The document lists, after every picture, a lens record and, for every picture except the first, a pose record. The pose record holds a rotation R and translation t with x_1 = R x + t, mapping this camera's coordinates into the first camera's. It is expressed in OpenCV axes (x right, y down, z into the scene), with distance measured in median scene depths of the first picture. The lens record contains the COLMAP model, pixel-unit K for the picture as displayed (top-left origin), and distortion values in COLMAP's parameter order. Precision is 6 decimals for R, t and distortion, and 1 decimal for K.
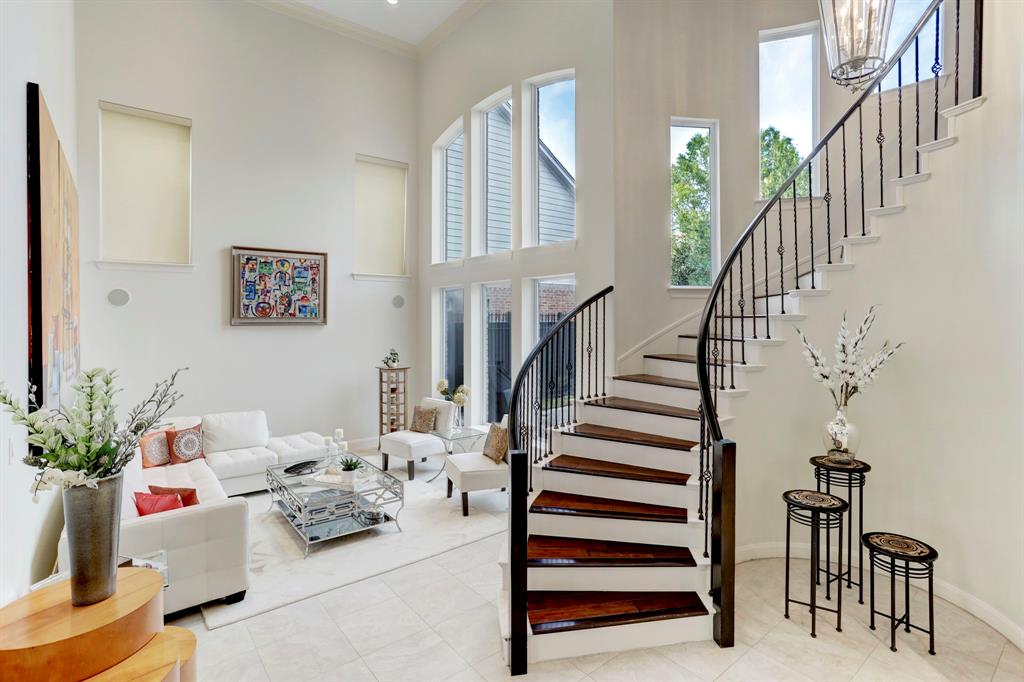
lens RADIAL K [[499.5, 0, 511.6], [0, 499.5, 314.4], [0, 0, 1]] dist [-0.032924, 0.024816]
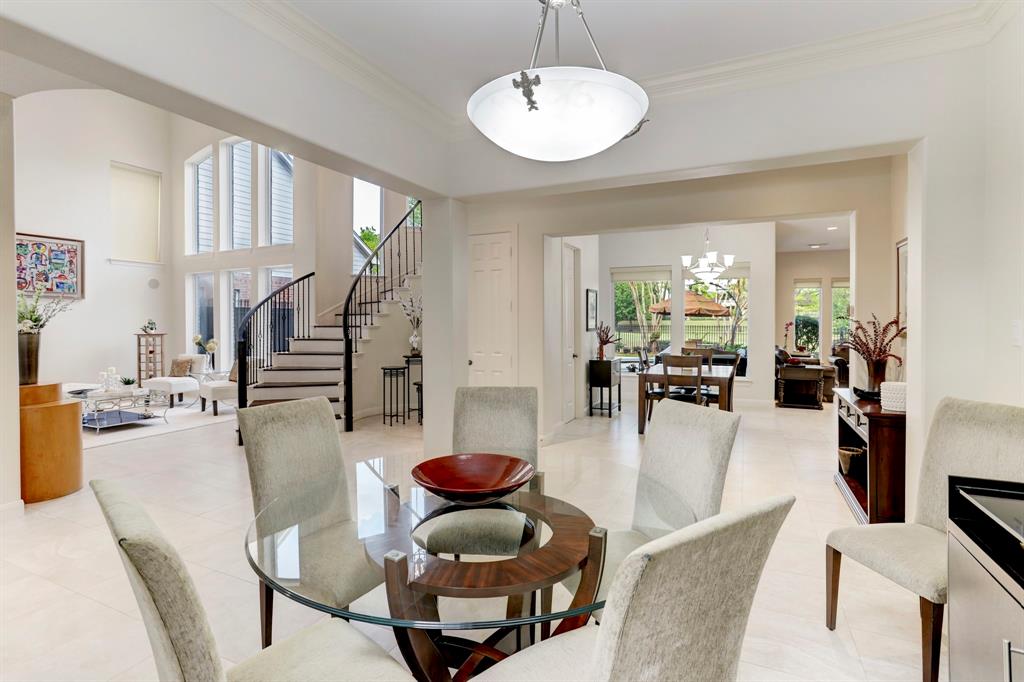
lens RADIAL K [[495.0, 0, 515.1], [0, 495.0, 329.6], [0, 0, 1]] dist [-0.058066, 0.034463]
pose [[0.898541, -0.008470, 0.438809, 0.063260], [-0.000124, 0.999809, 0.019554, 0.078540], [-0.438890, -0.017625, 0.898368, -0.582432]]
